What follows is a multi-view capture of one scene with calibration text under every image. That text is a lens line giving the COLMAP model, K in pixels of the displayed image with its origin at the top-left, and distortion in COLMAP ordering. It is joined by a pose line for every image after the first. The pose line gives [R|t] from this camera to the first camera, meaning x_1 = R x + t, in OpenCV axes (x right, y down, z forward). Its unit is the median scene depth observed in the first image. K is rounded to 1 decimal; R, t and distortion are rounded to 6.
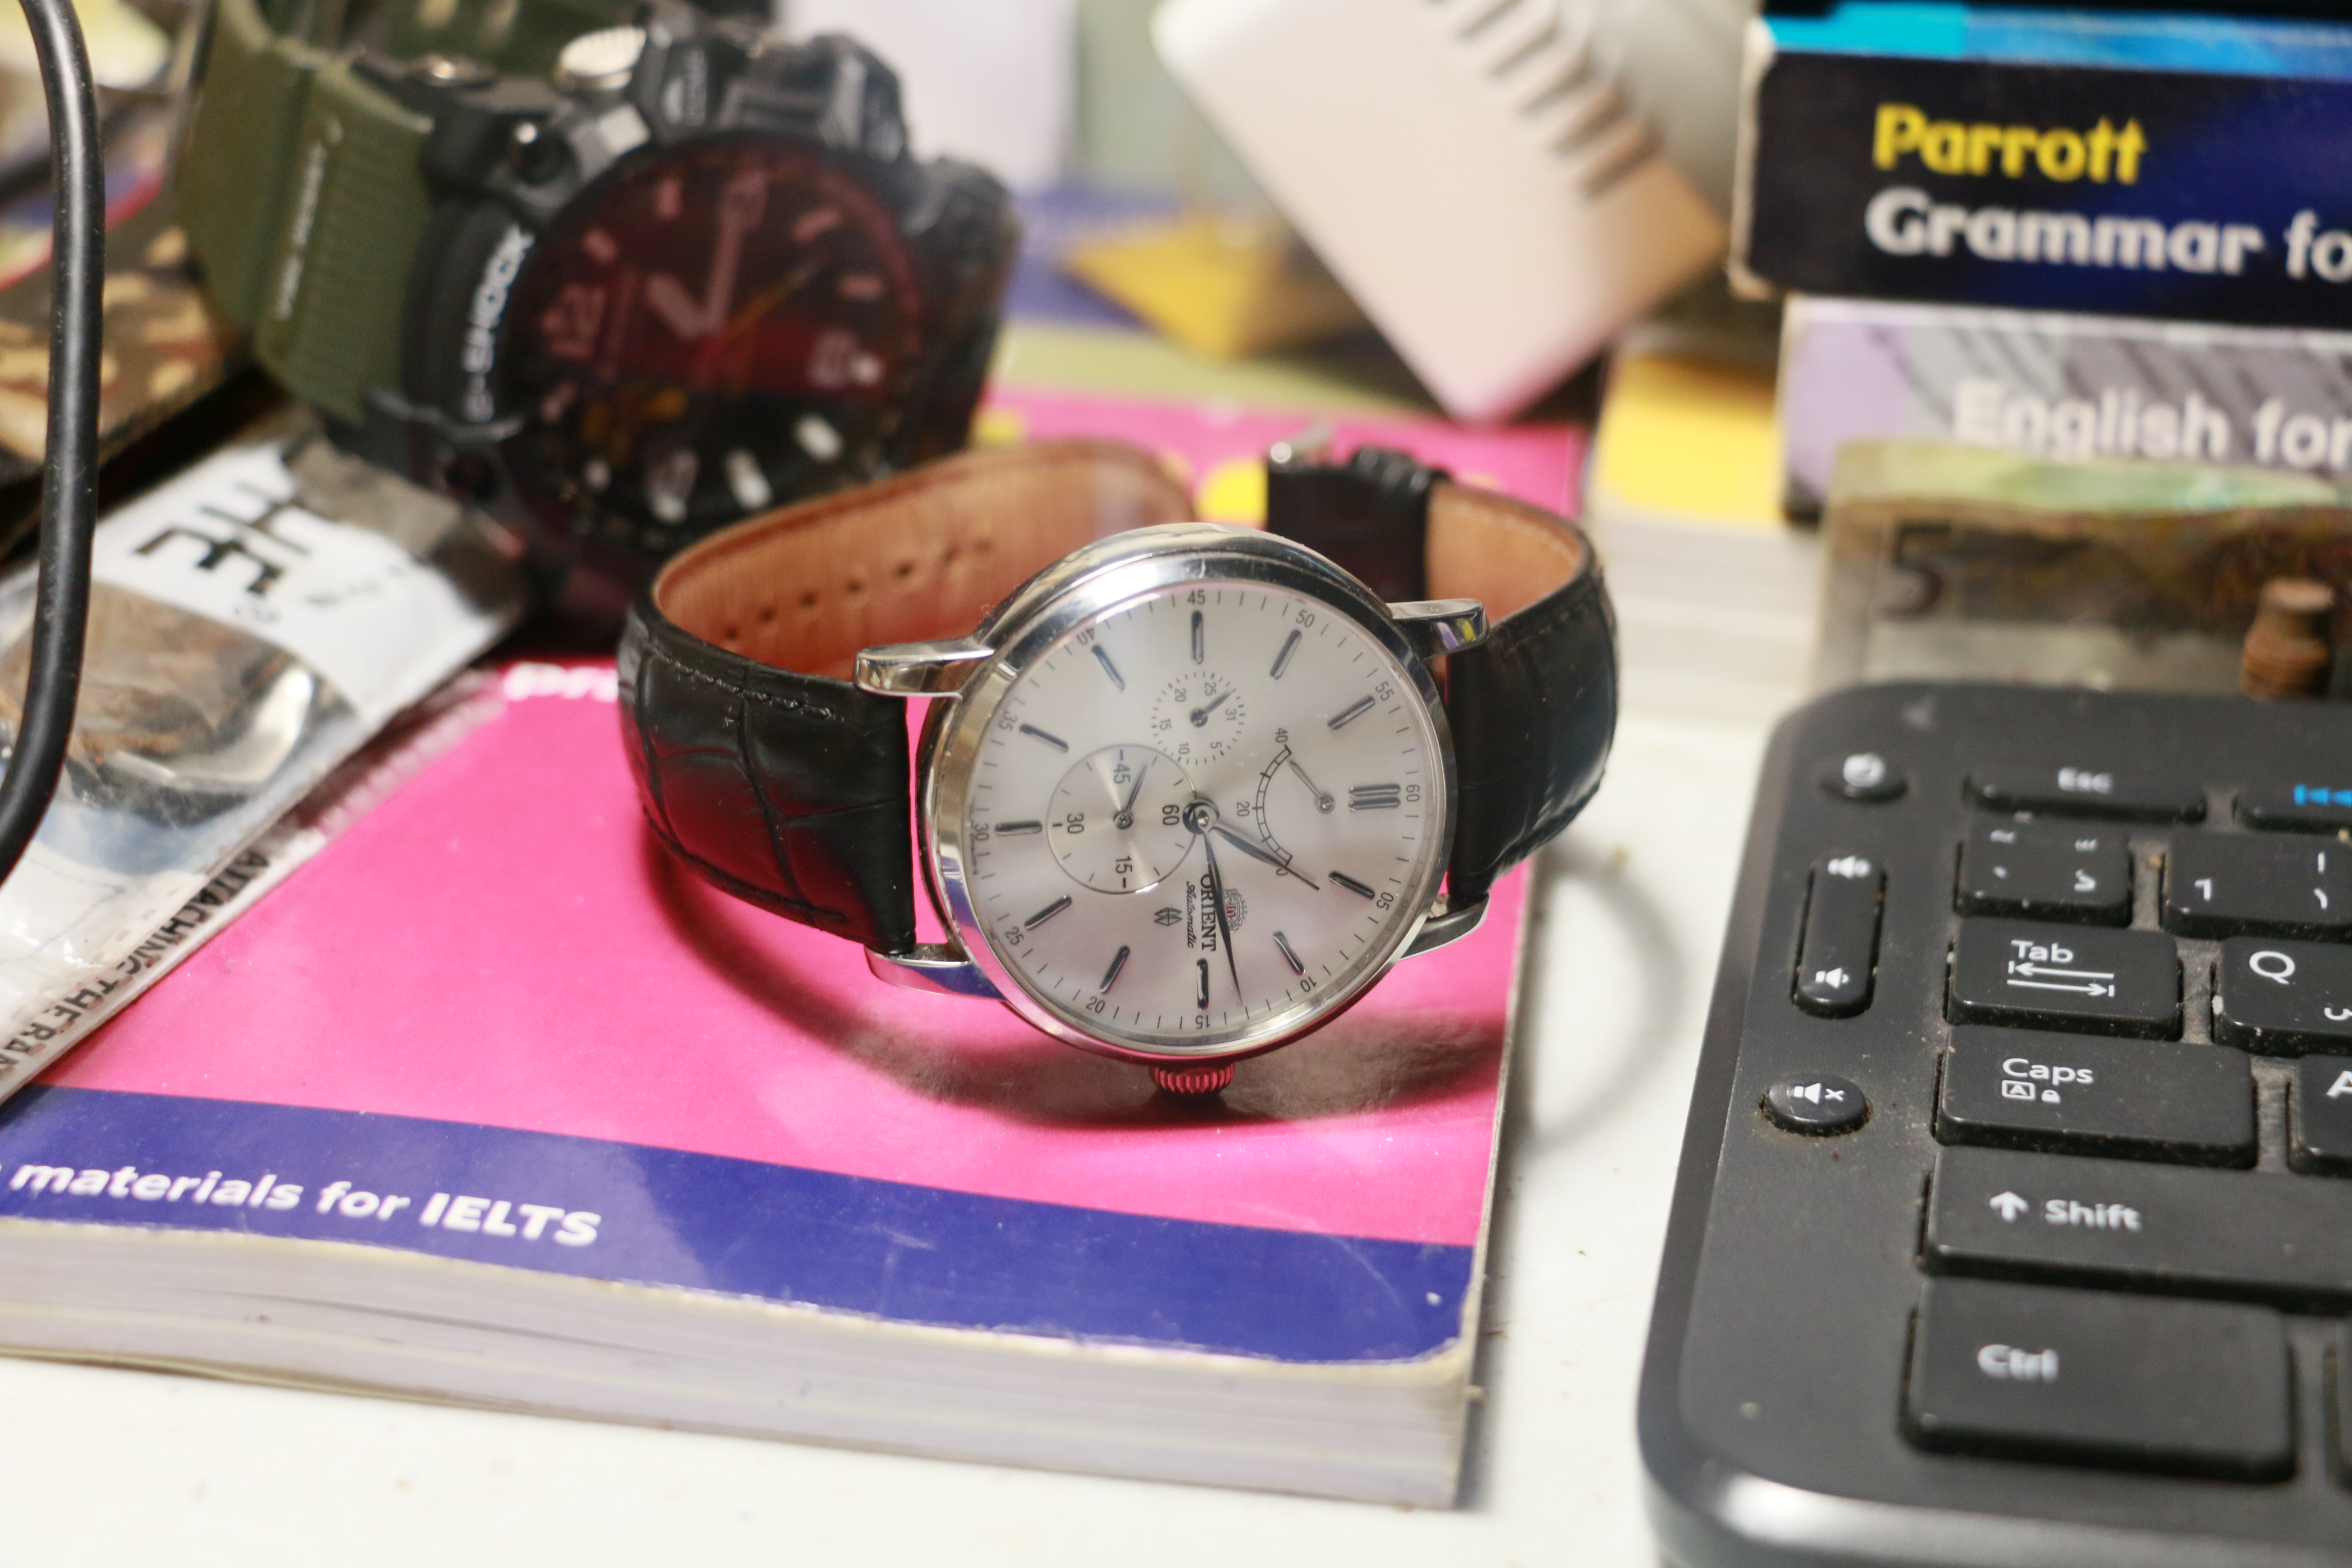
lens RADIAL K [[4261.1, 0, 1176.0], [0, 4261.1, 784.0], [0, 0, 1]] dist [-0.043531, 0.125836]
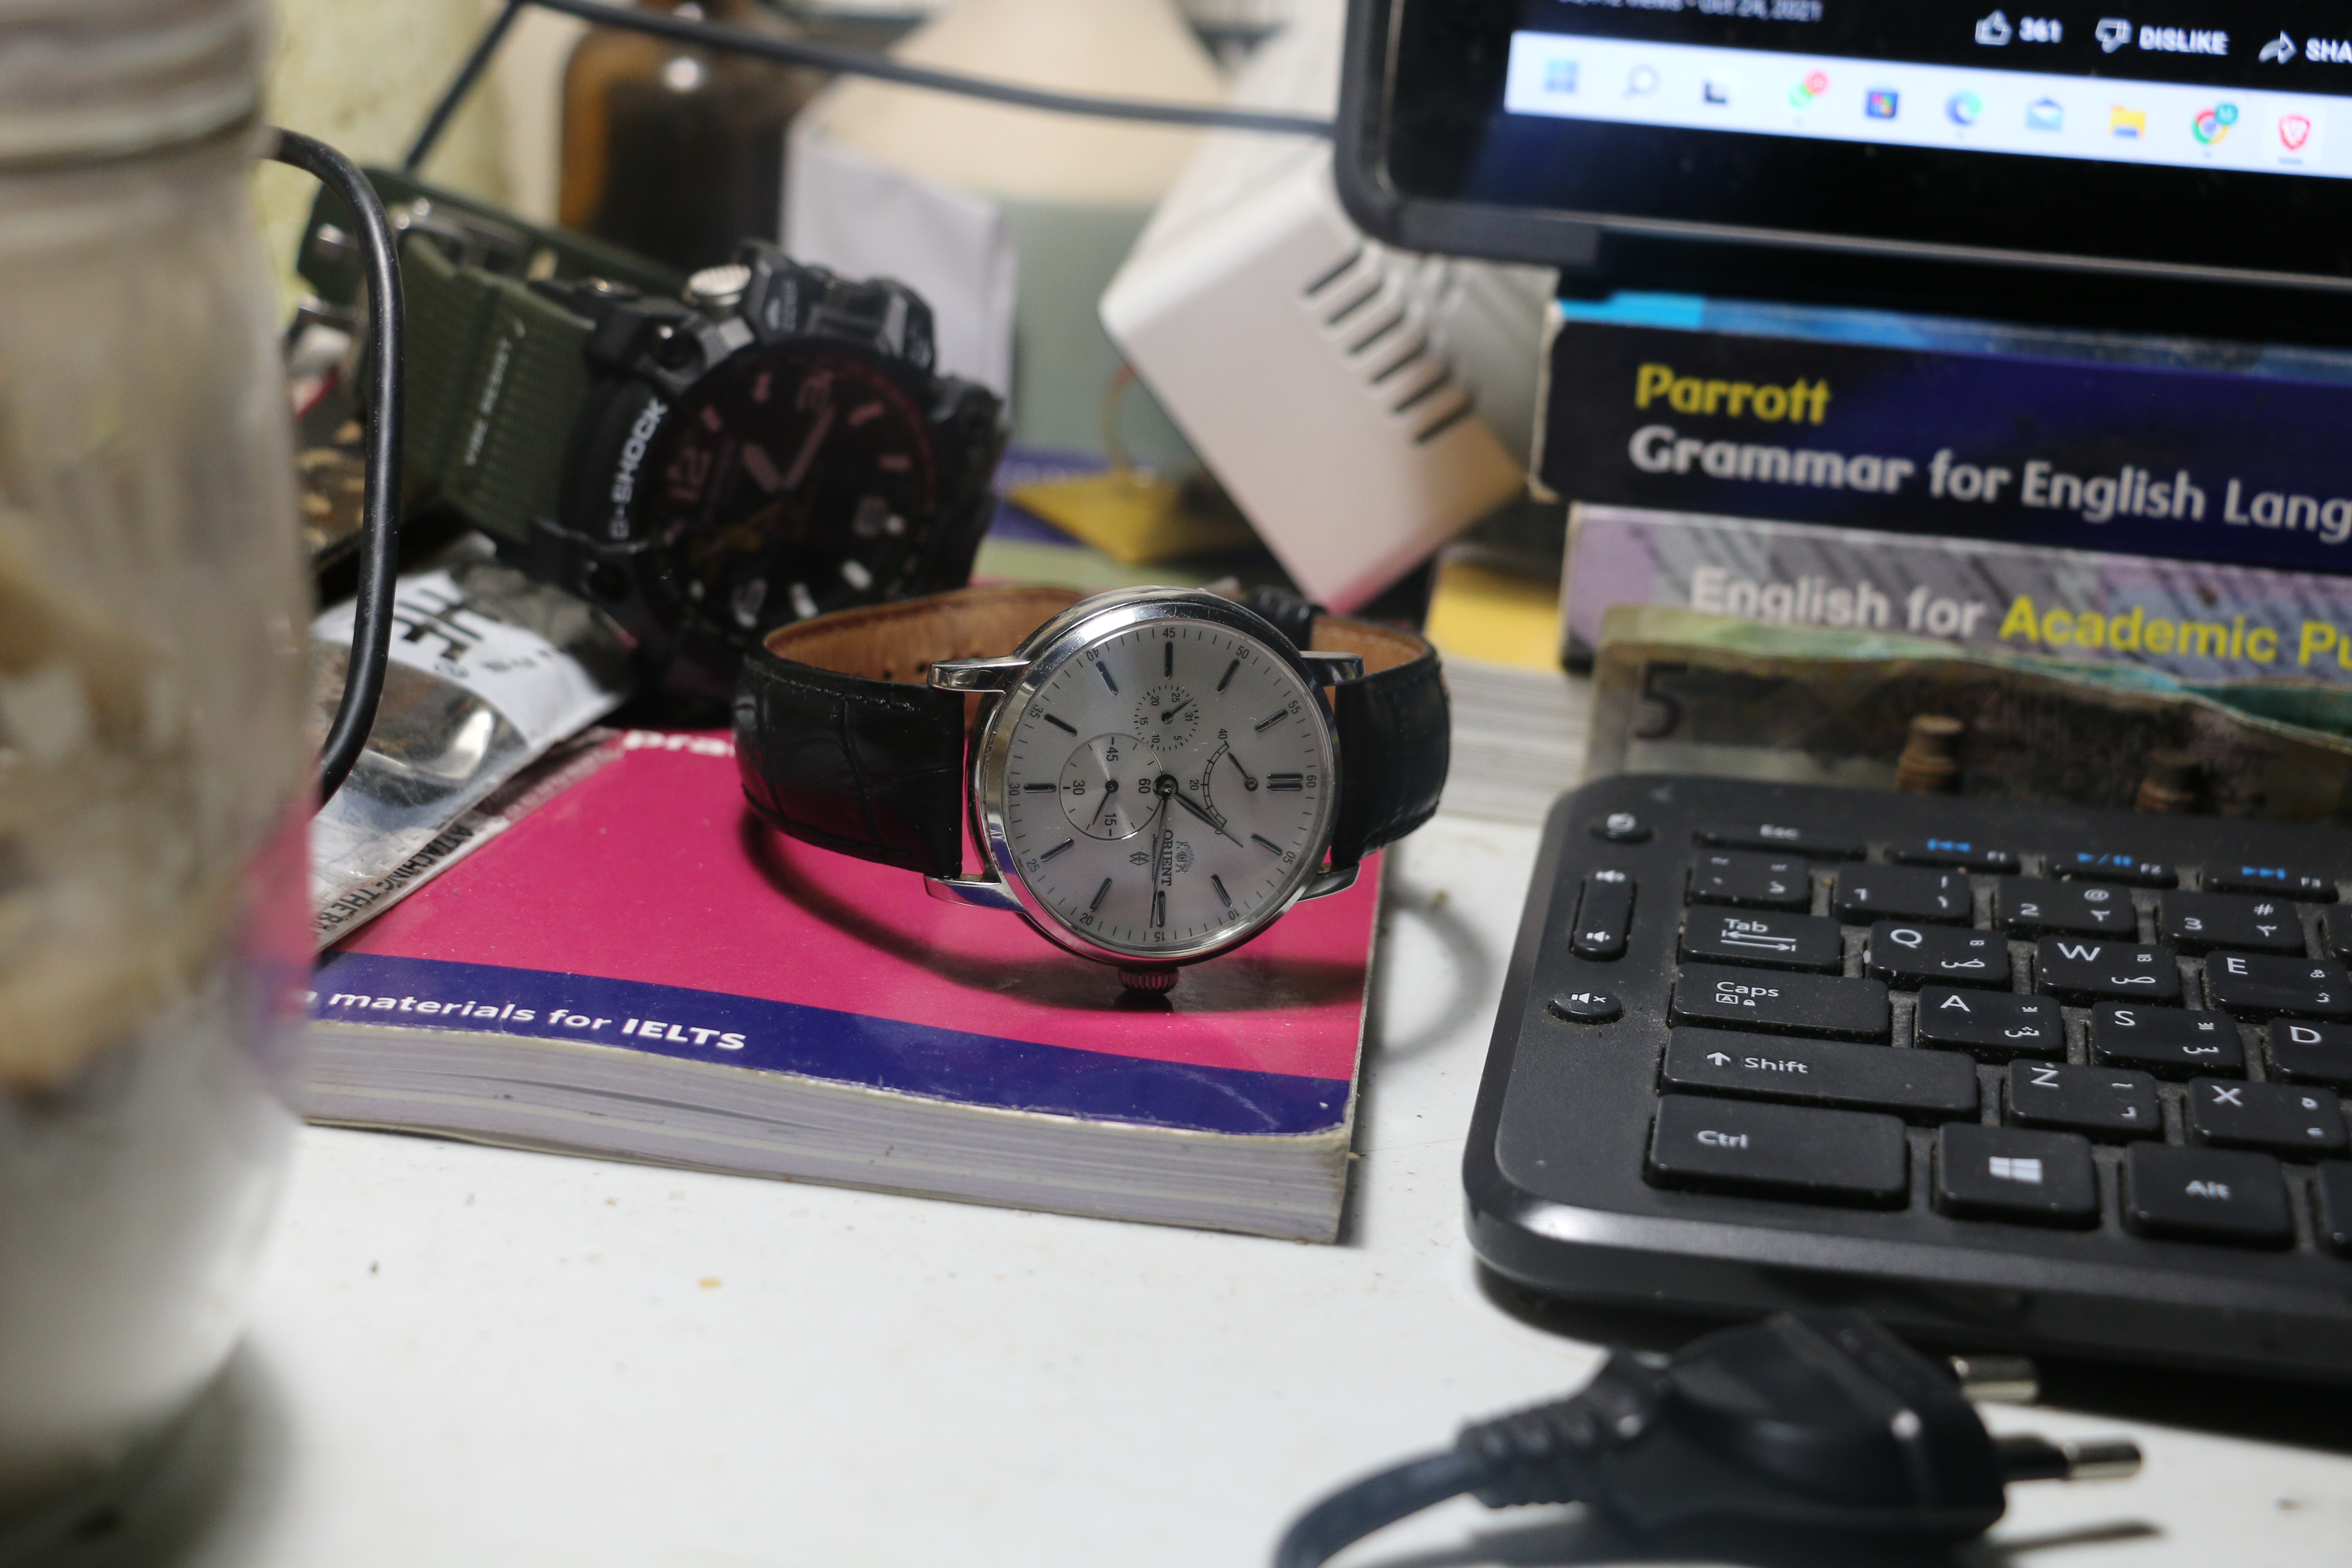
lens RADIAL K [[4261.1, 0, 1176.0], [0, 4261.1, 784.0], [0, 0, 1]] dist [-0.043531, 0.125836]
pose [[0.997656, 0.035566, 0.058452, -0.064344], [-0.028724, 0.993067, -0.113990, 0.146792], [-0.062101, 0.112044, 0.991761, -0.366051]]
